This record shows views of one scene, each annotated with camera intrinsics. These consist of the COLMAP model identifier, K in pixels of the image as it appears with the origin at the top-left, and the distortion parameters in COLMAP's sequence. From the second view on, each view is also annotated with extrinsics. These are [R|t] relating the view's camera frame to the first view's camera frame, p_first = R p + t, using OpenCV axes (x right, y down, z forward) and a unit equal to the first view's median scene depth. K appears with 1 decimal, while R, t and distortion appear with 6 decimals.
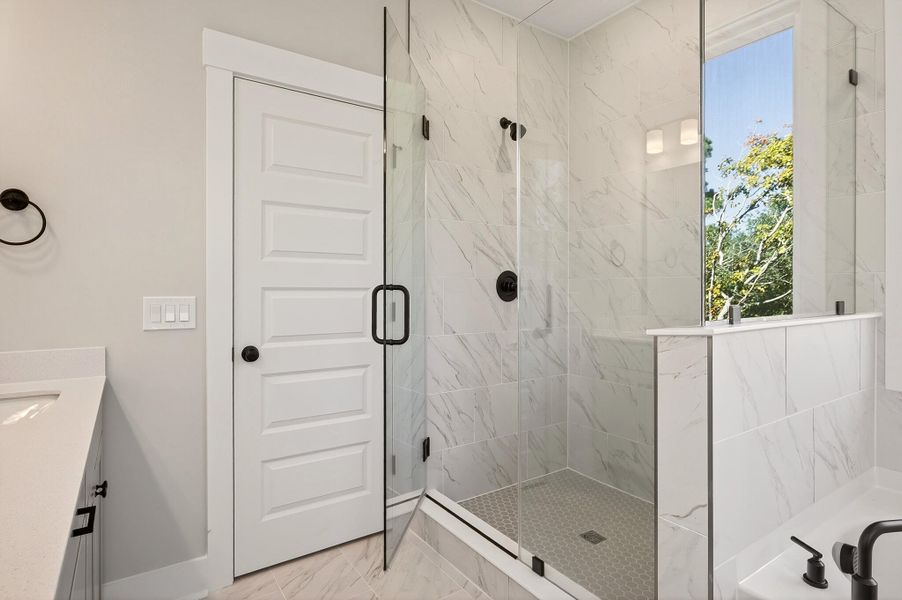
lens RADIAL K [[487.2, 0, 452.5], [0, 487.2, 291.4], [0, 0, 1]] dist [-0.000823, 0.000631]
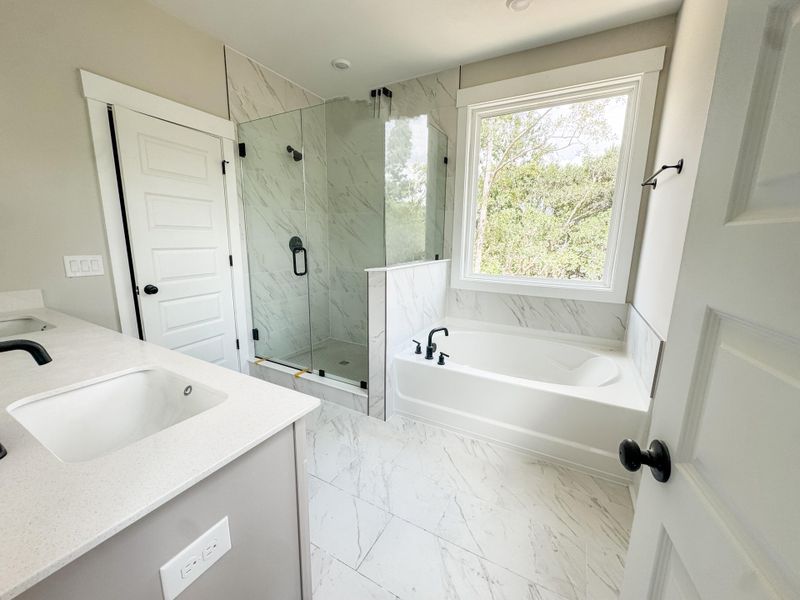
lens RADIAL K [[325.1, 0, 400.0], [0, 325.1, 300.0], [0, 0, 1]] dist [0.000676, 0.000035]
pose [[0.893829, -0.072269, 0.442546, -0.108004], [-0.012035, 0.982705, 0.184785, -0.043334], [-0.448246, -0.170492, 0.877501, -0.327920]]
